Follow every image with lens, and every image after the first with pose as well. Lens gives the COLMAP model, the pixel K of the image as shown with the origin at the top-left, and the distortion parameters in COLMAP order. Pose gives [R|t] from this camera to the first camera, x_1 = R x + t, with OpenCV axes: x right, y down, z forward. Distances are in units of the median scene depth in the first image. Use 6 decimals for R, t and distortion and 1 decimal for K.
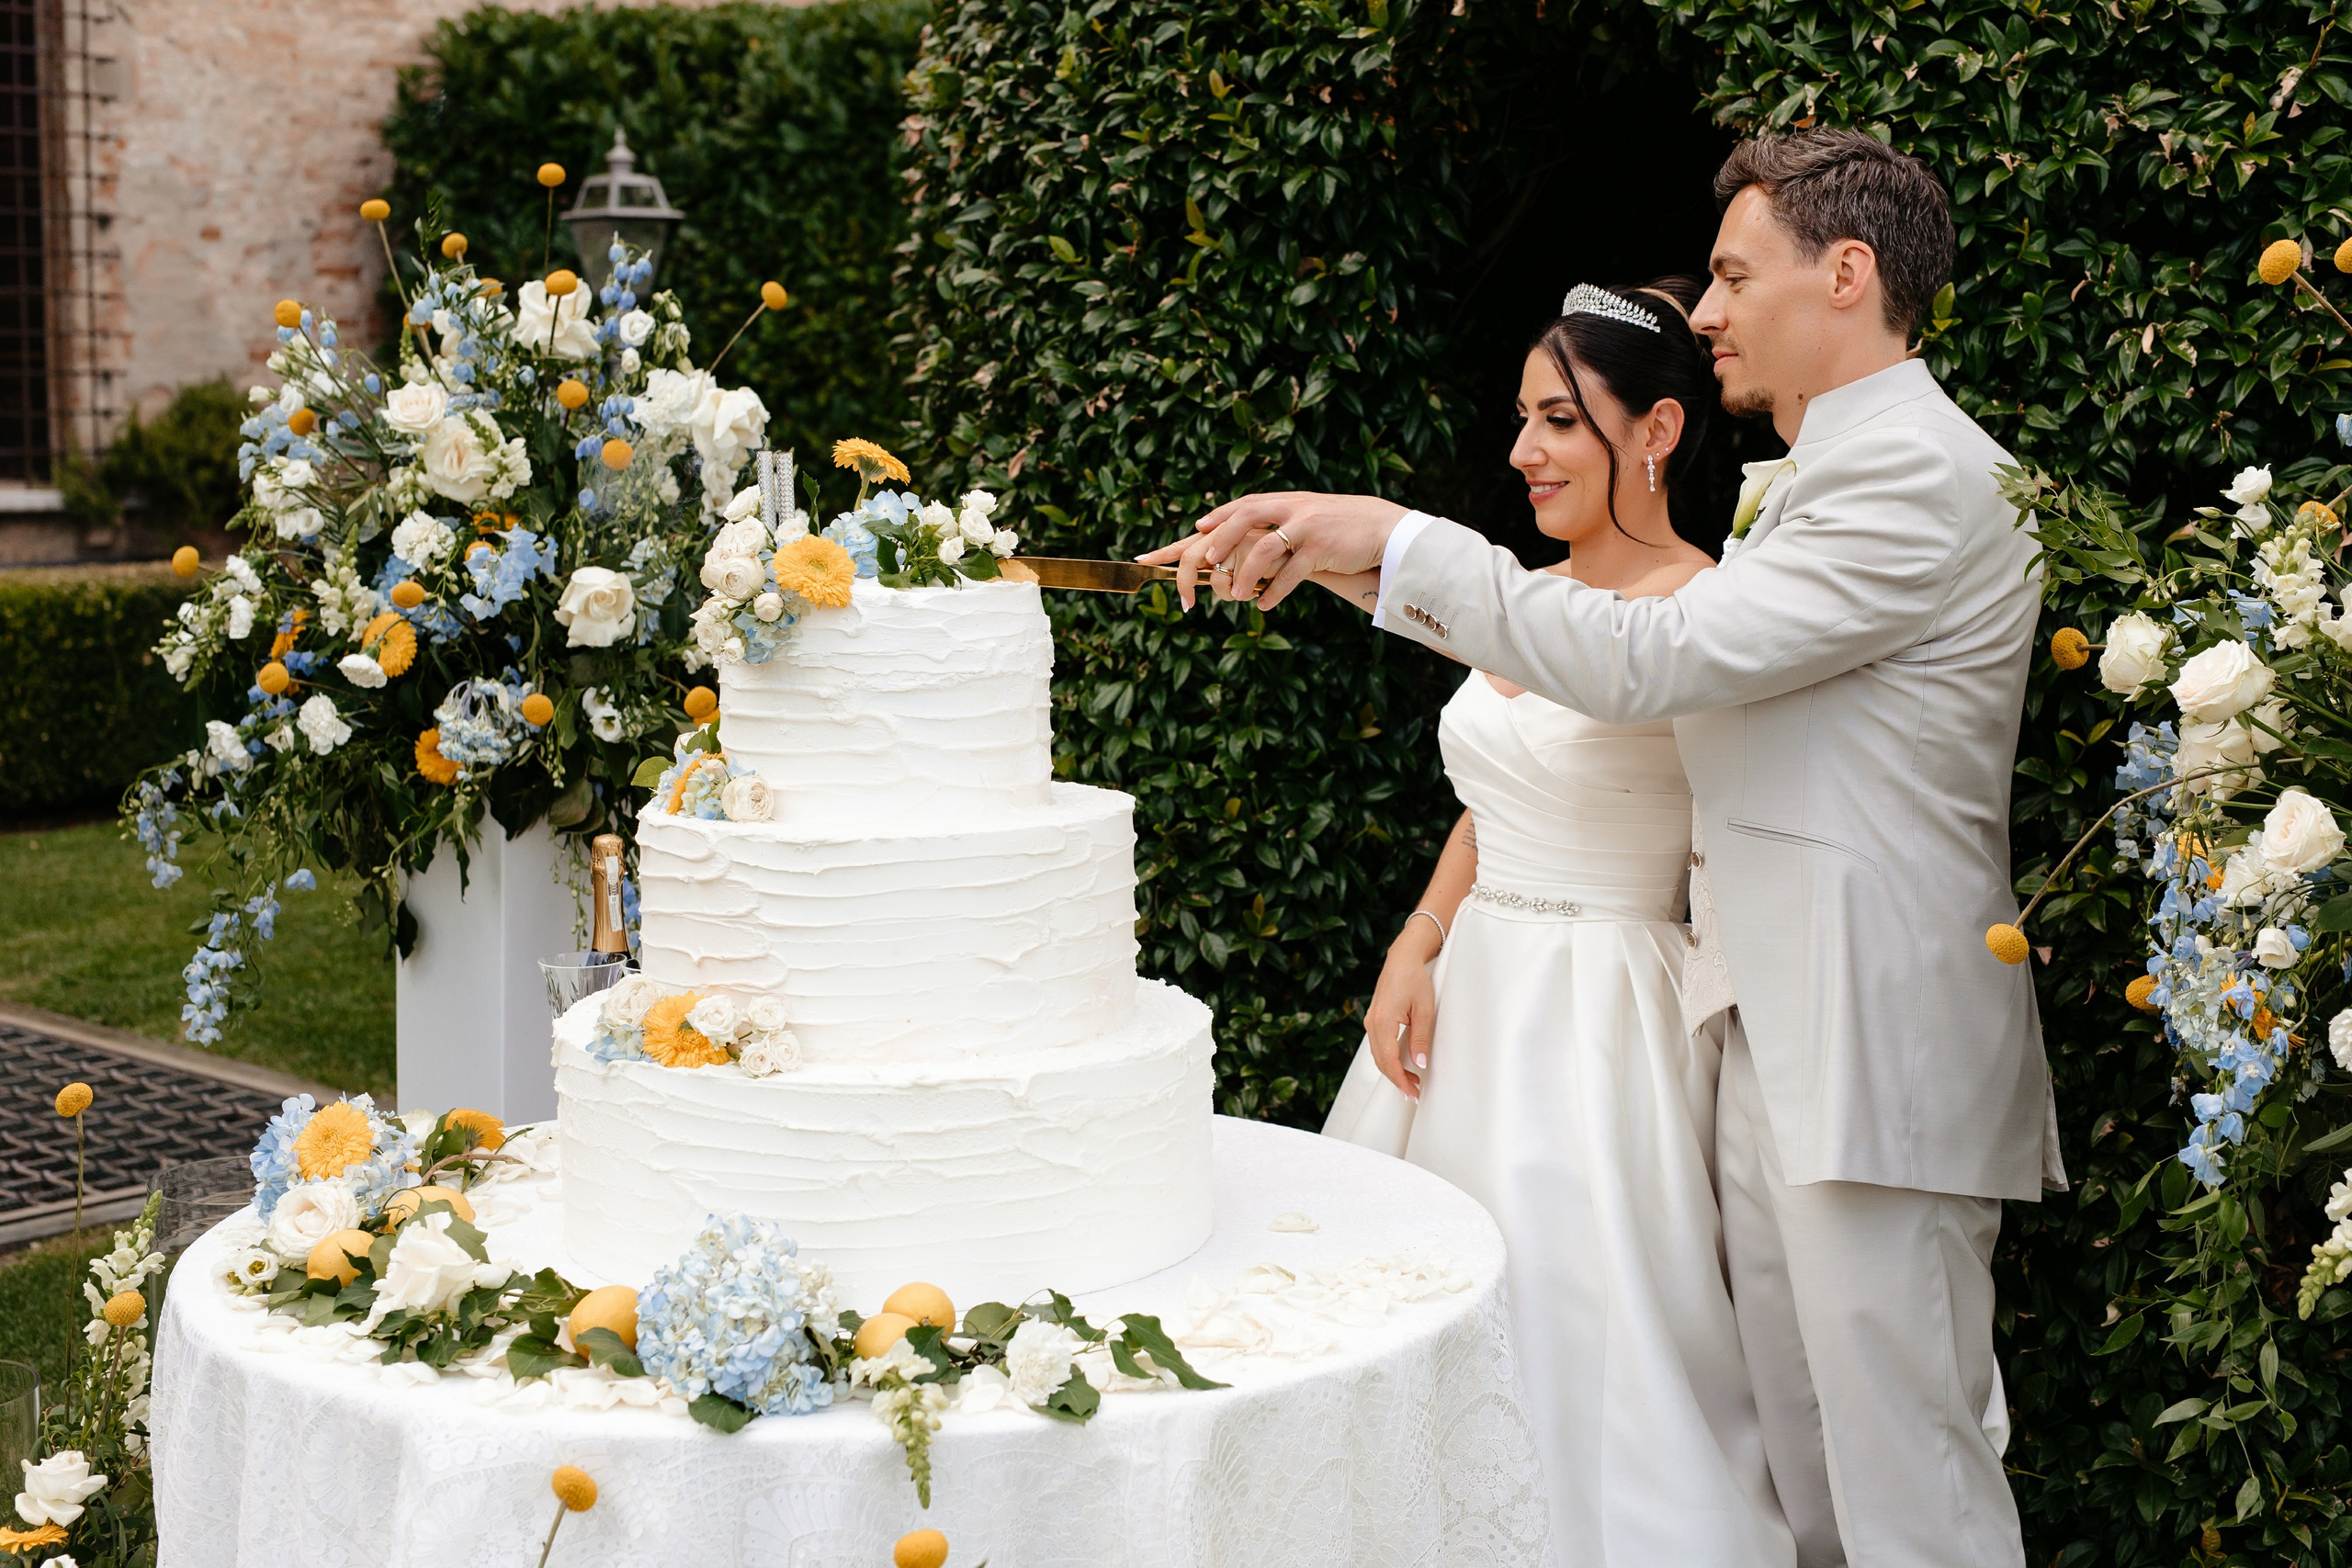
lens RADIAL K [[3413.8, 0, 1130.9], [0, 3413.8, 782.0], [0, 0, 1]] dist [-0.009534, -0.012021]
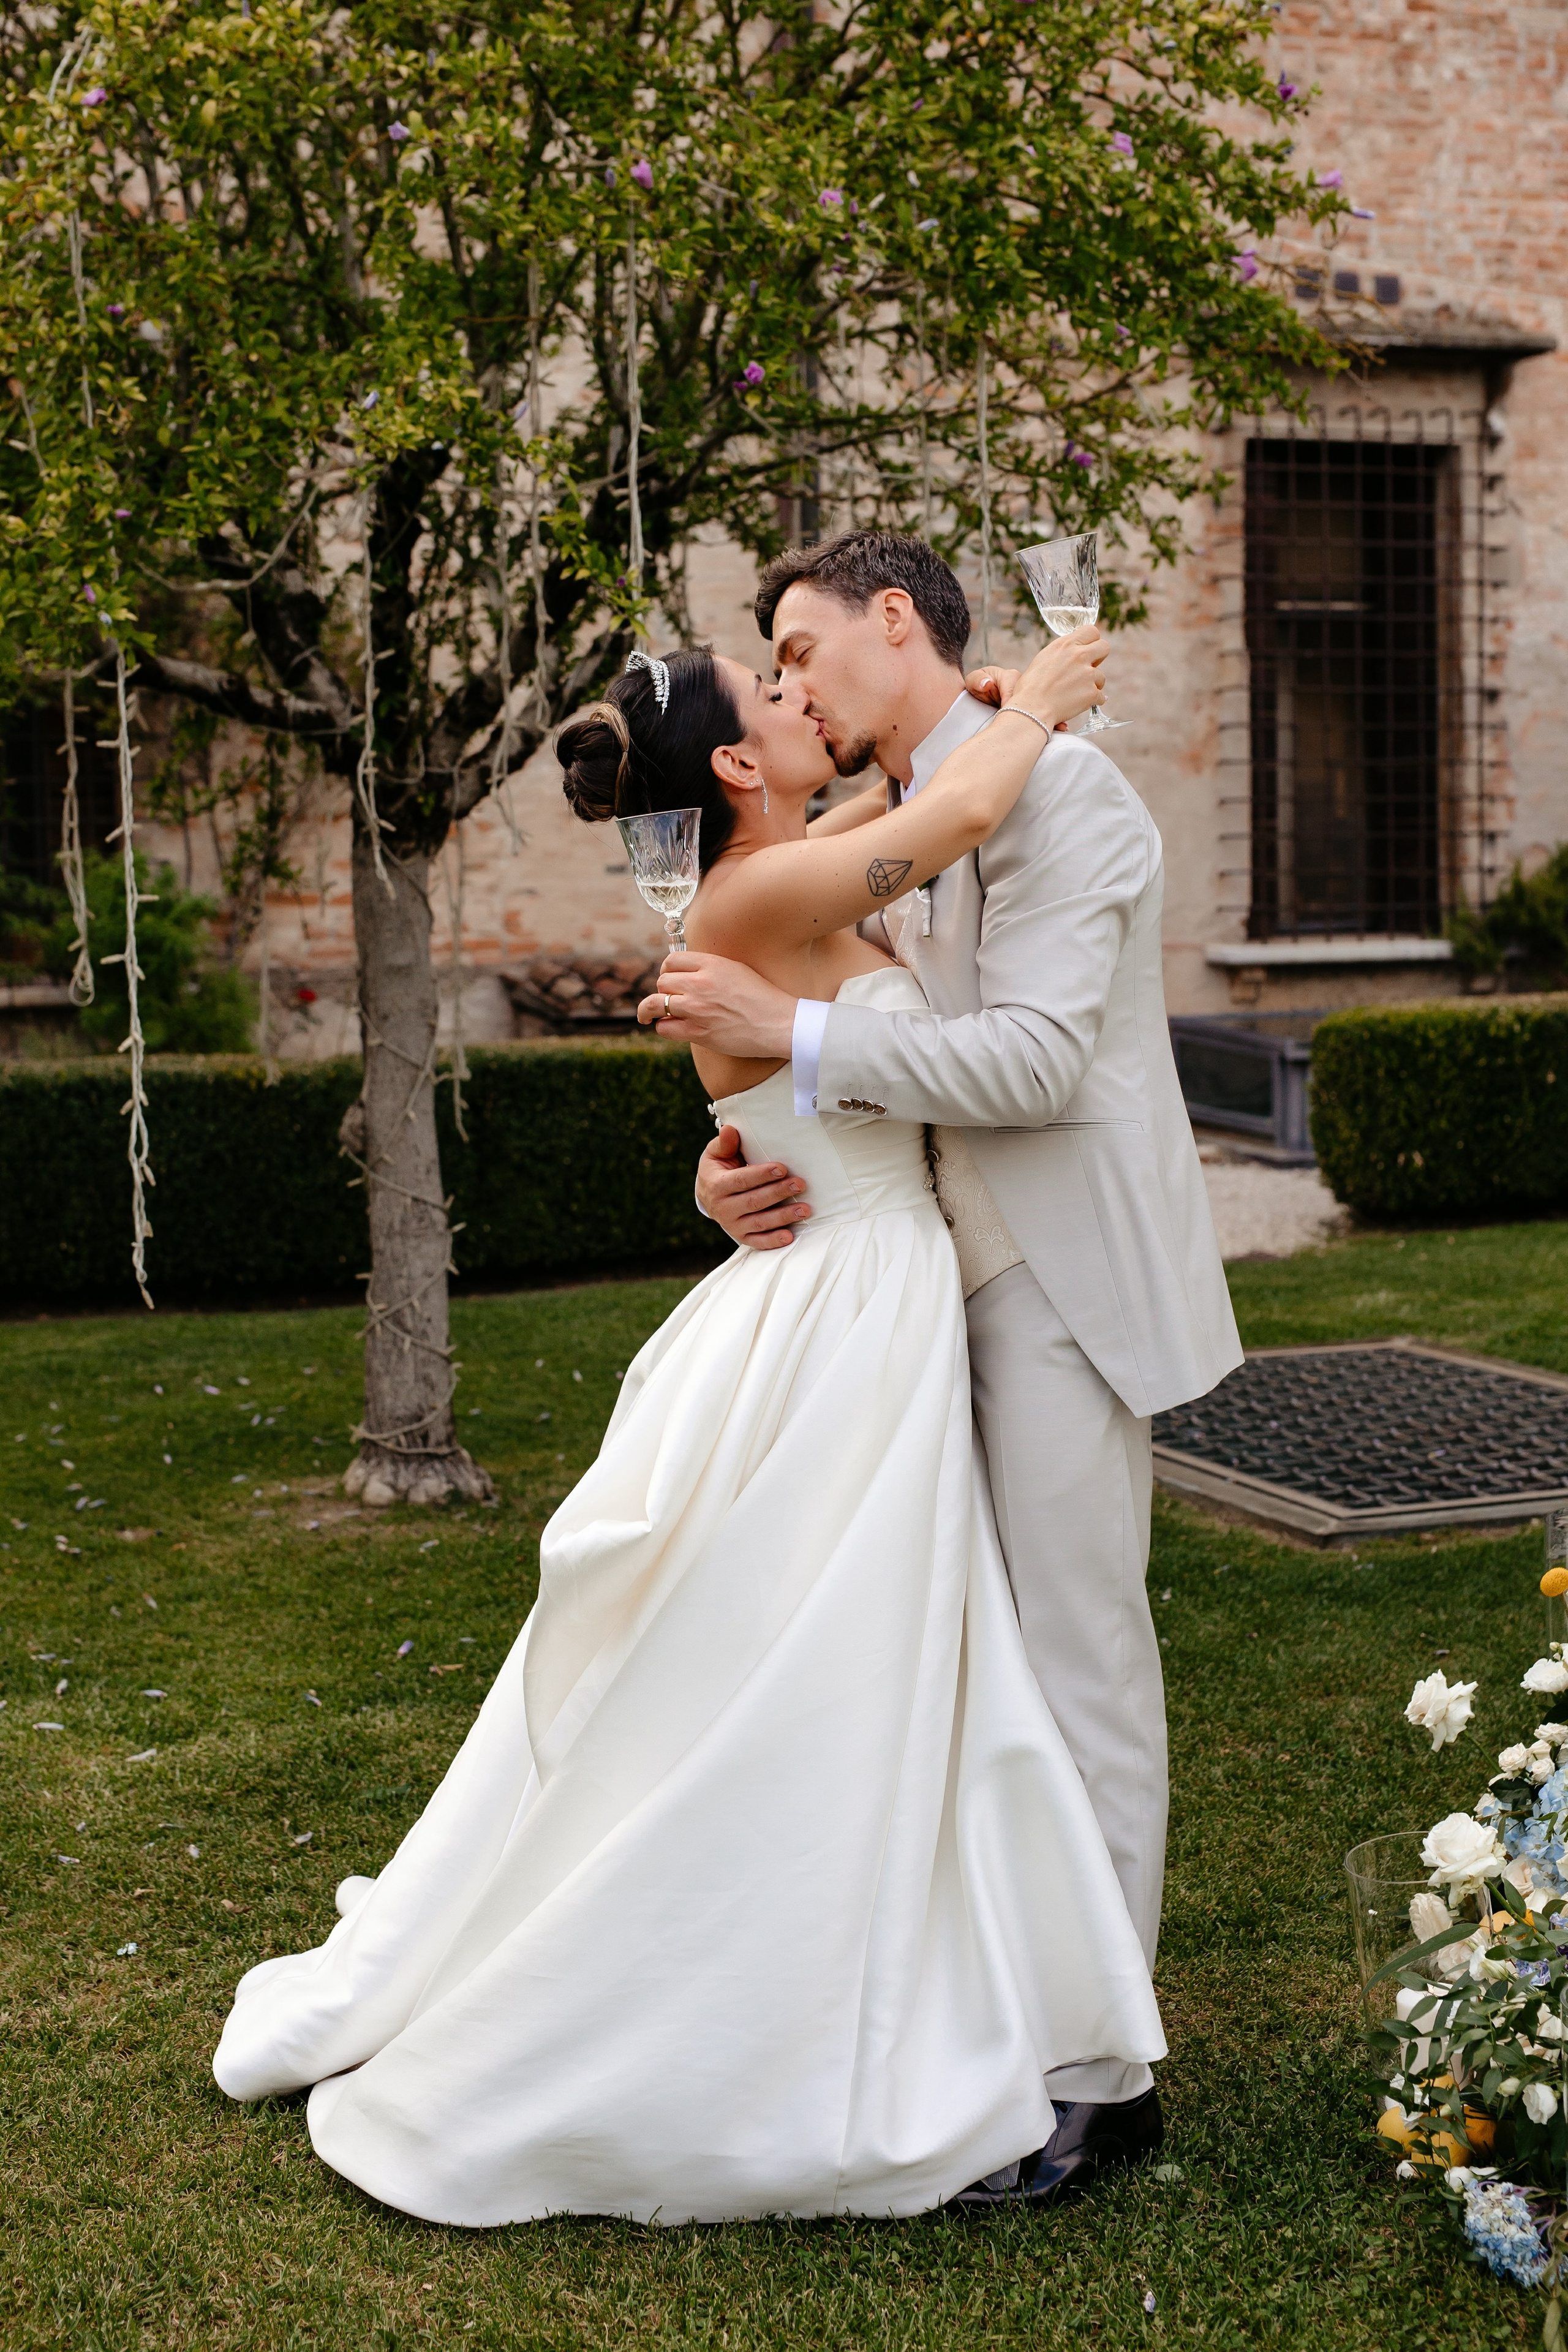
lens RADIAL K [[3320.2, 0, 787.0], [0, 3320.2, 1141.5], [0, 0, 1]] dist [-0.009473, -0.021127]
pose [[0.888000, 0.013216, -0.459653, -0.039993], [-0.030087, 0.999115, -0.029400, 0.064878], [0.458858, 0.039937, 0.887612, -0.174389]]
